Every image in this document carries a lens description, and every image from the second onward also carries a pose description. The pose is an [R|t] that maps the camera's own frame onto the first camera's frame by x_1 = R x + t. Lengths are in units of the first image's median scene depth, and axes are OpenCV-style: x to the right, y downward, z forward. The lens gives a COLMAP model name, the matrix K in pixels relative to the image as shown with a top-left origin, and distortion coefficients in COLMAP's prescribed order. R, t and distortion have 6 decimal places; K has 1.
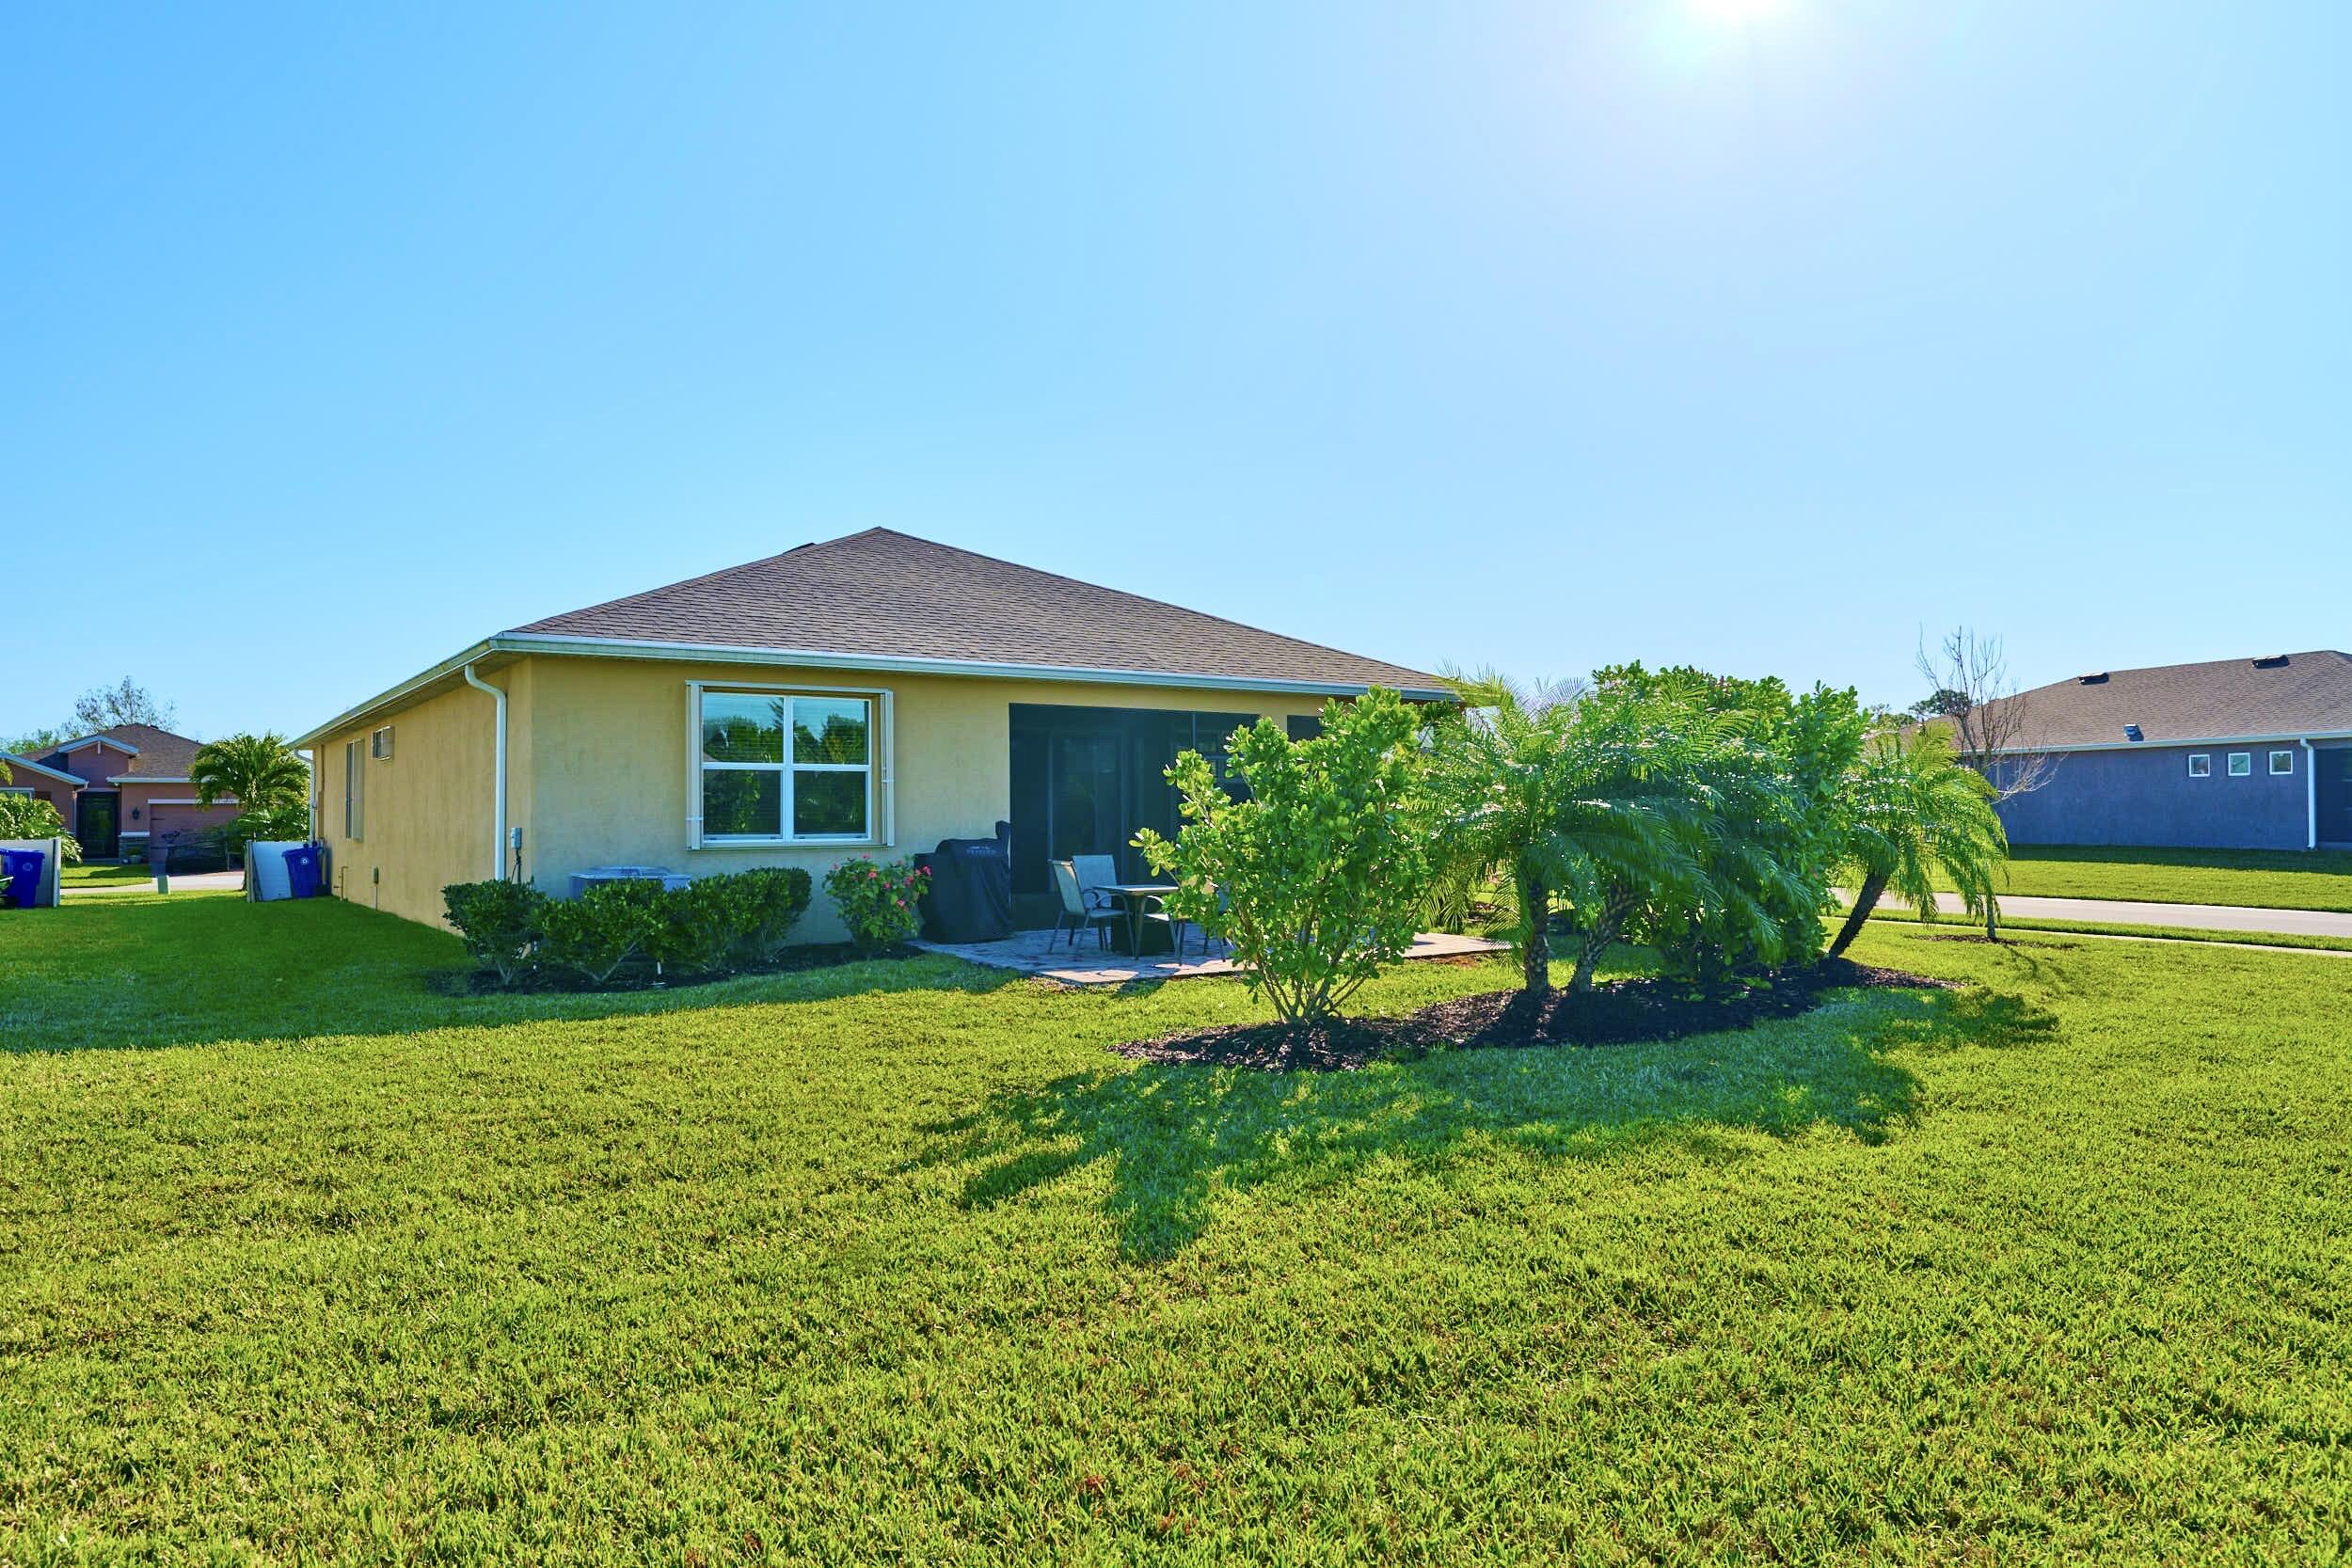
lens RADIAL K [[1518.3, 0, 1176.0], [0, 1518.3, 784.0], [0, 0, 1]] dist [-0.000388, -0.000037]
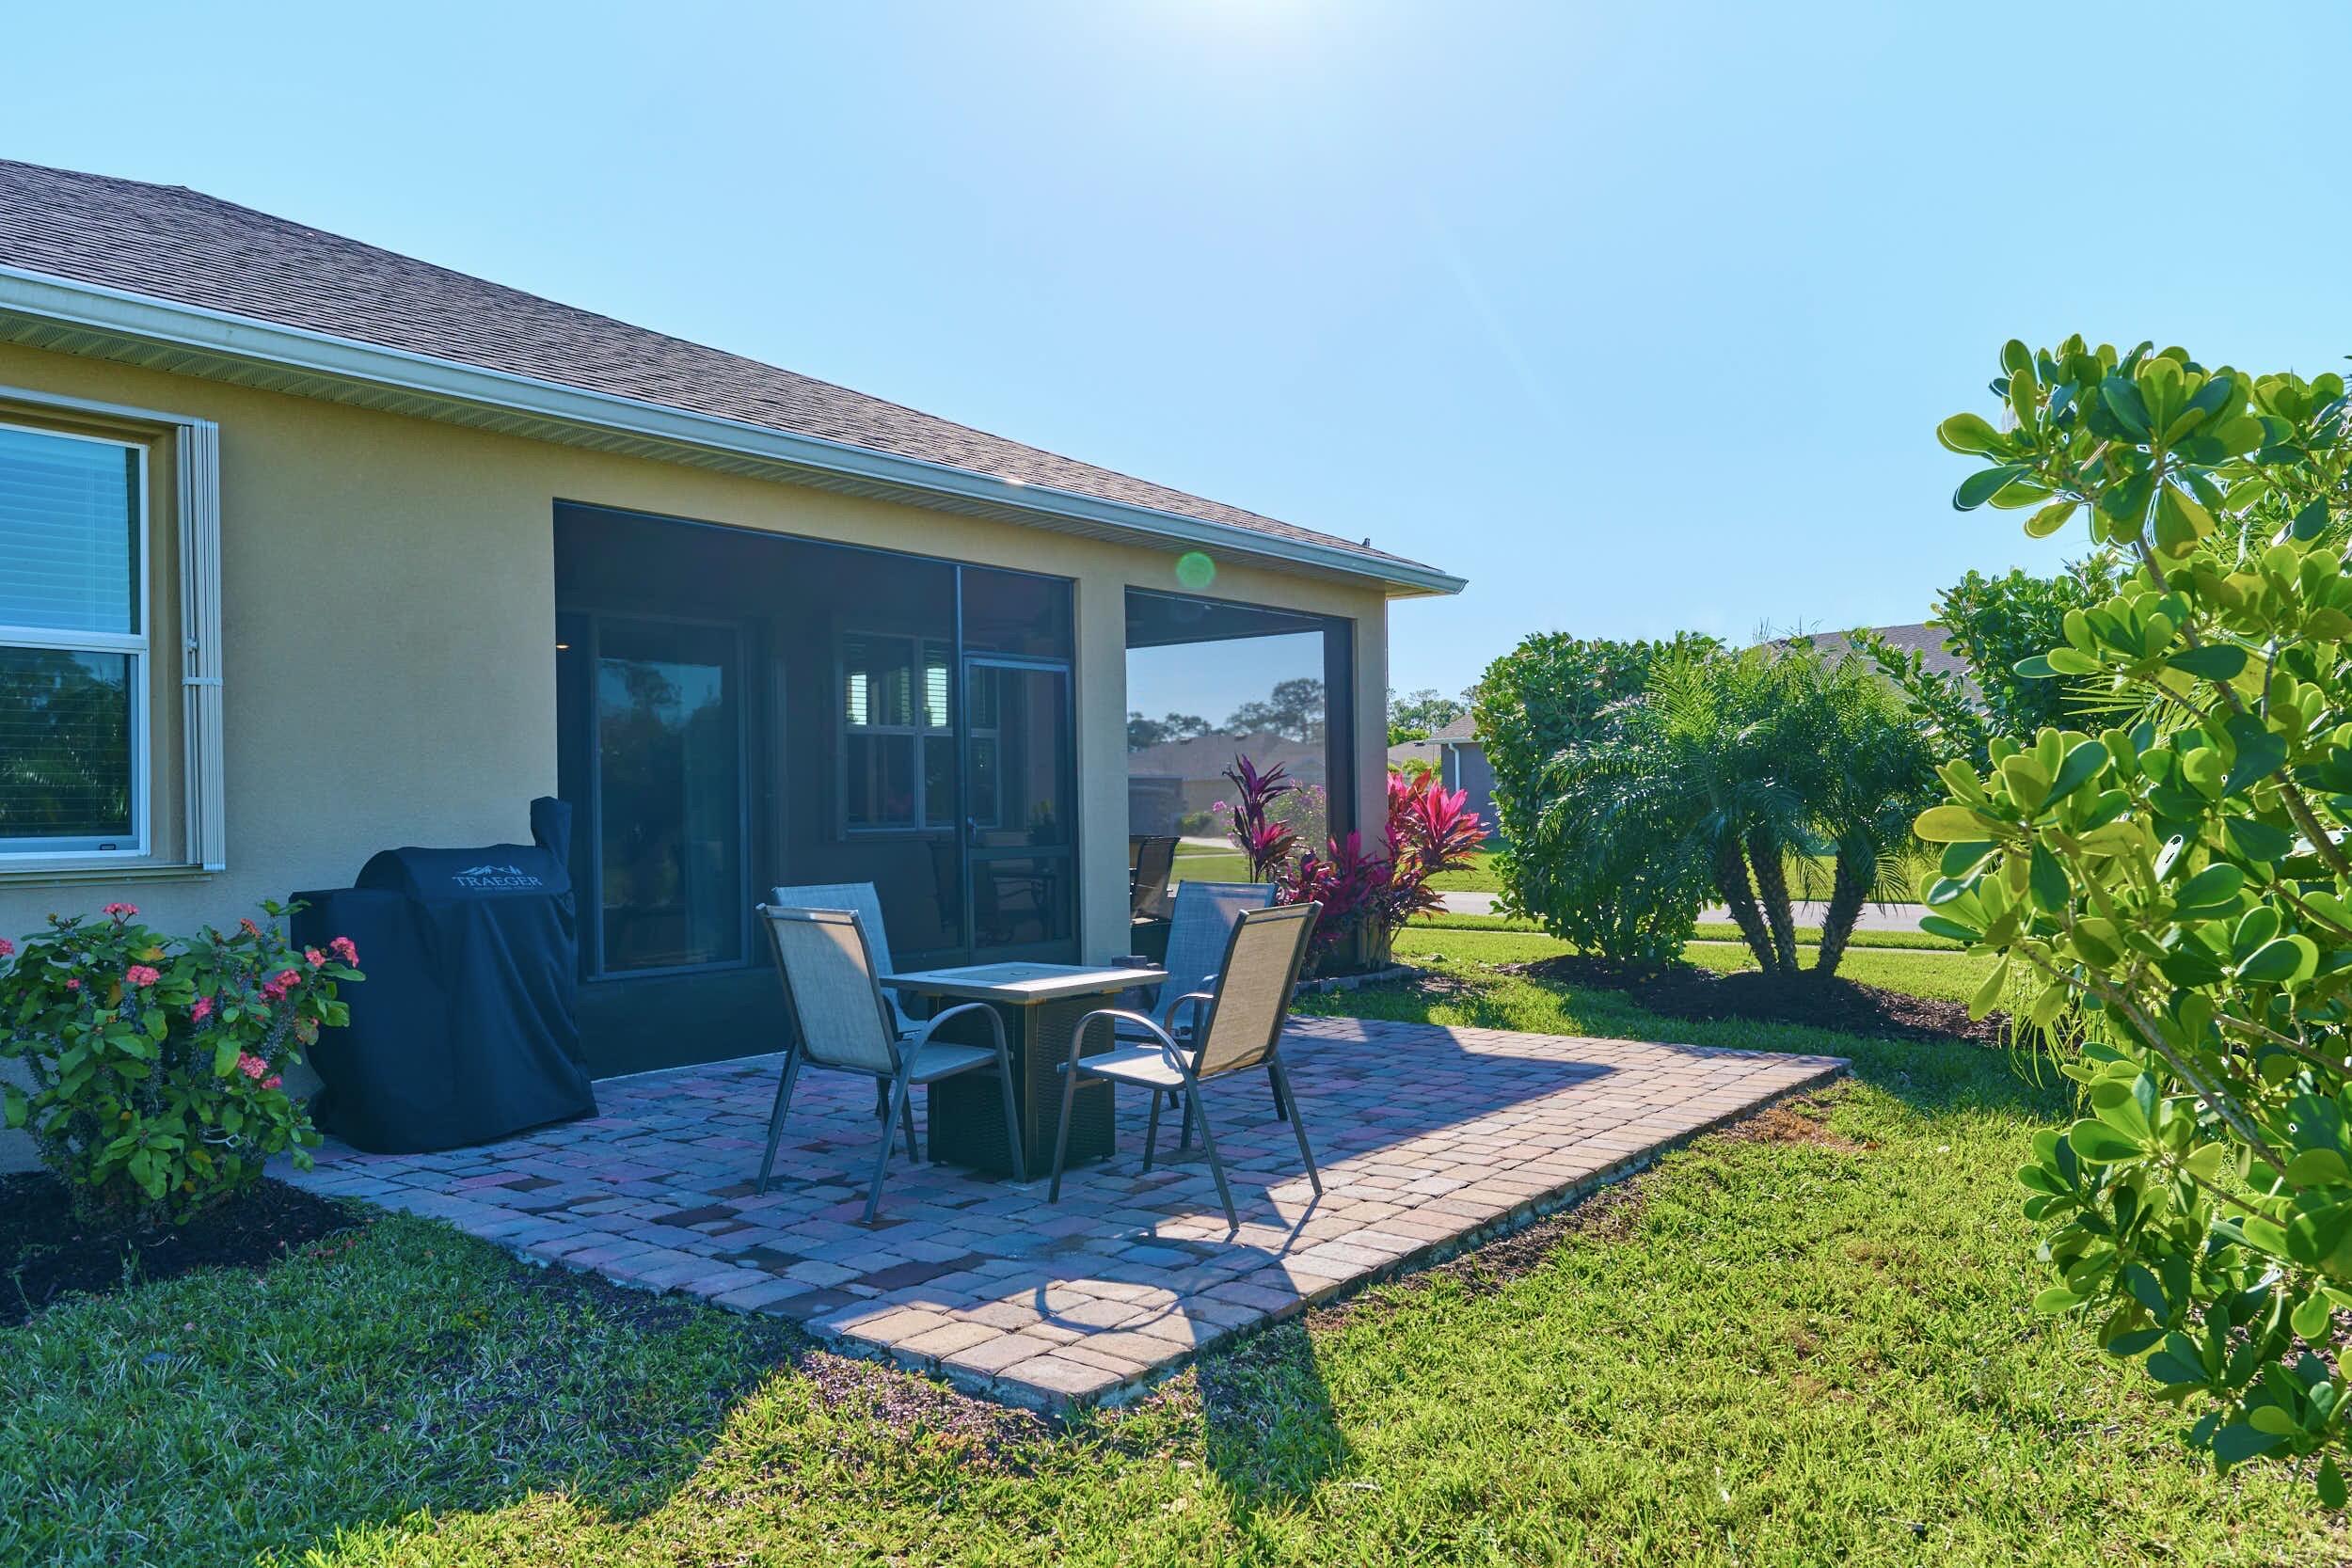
lens RADIAL K [[1771.1, 0, 1176.0], [0, 1771.1, 784.0], [0, 0, 1]] dist [0.006399, 0.002761]
pose [[0.952546, -0.006524, 0.304325, -0.107504], [0.005813, 0.999978, 0.003243, 0.022111], [-0.304339, -0.001320, 0.952563, 0.577217]]
